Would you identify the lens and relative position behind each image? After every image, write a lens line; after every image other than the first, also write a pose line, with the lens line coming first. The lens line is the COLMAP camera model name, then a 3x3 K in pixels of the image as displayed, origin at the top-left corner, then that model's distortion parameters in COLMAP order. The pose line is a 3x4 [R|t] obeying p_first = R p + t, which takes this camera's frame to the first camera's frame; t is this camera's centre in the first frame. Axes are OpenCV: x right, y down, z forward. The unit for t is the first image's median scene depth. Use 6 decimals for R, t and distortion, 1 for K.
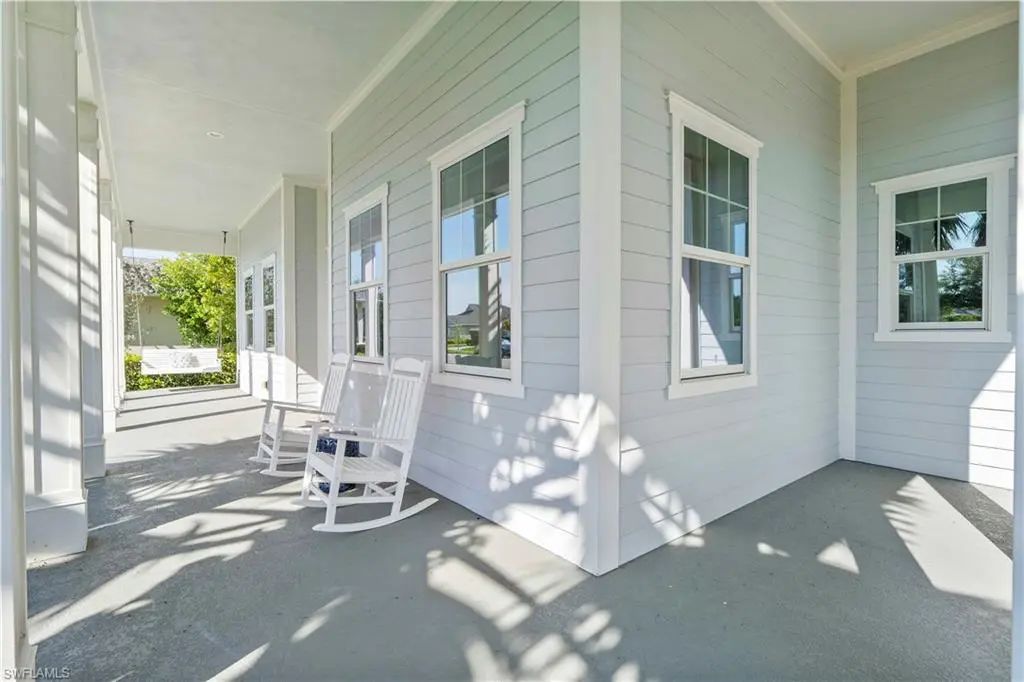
lens RADIAL K [[468.3, 0, 512.7], [0, 468.3, 339.5], [0, 0, 1]] dist [-0.008618, 0.004727]
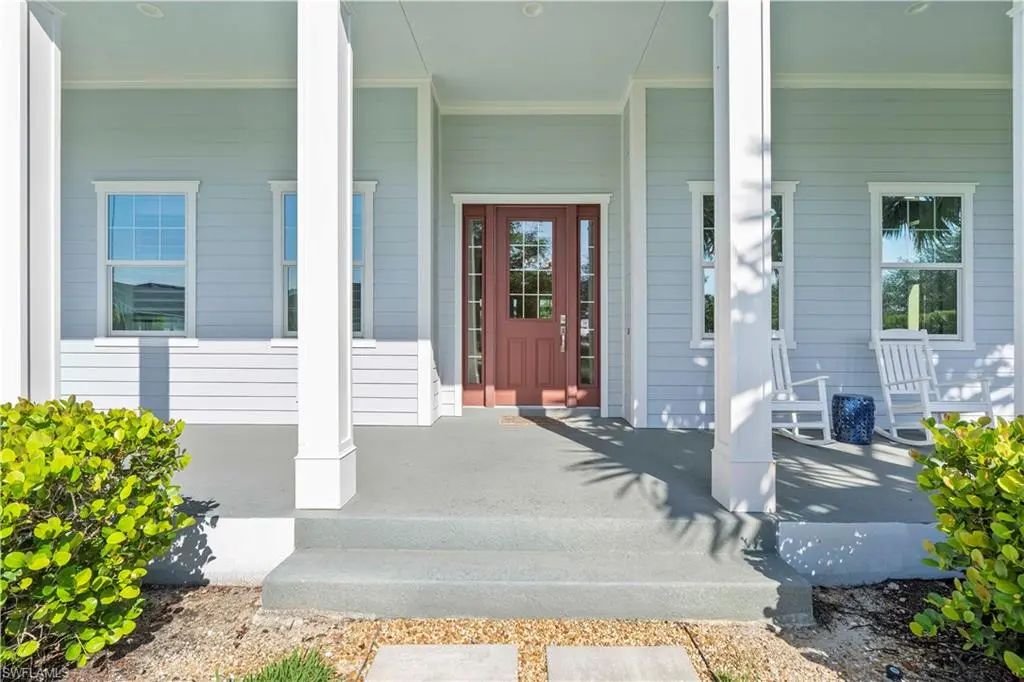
lens RADIAL K [[468.3, 0, 512.2], [0, 468.3, 337.0], [0, 0, 1]] dist [-0.008618, 0.004727]
pose [[0.635354, 0.005296, 0.772203, -2.469894], [0.006896, 0.999898, -0.012532, 0.090347], [-0.772191, 0.013287, 0.635252, 1.237790]]
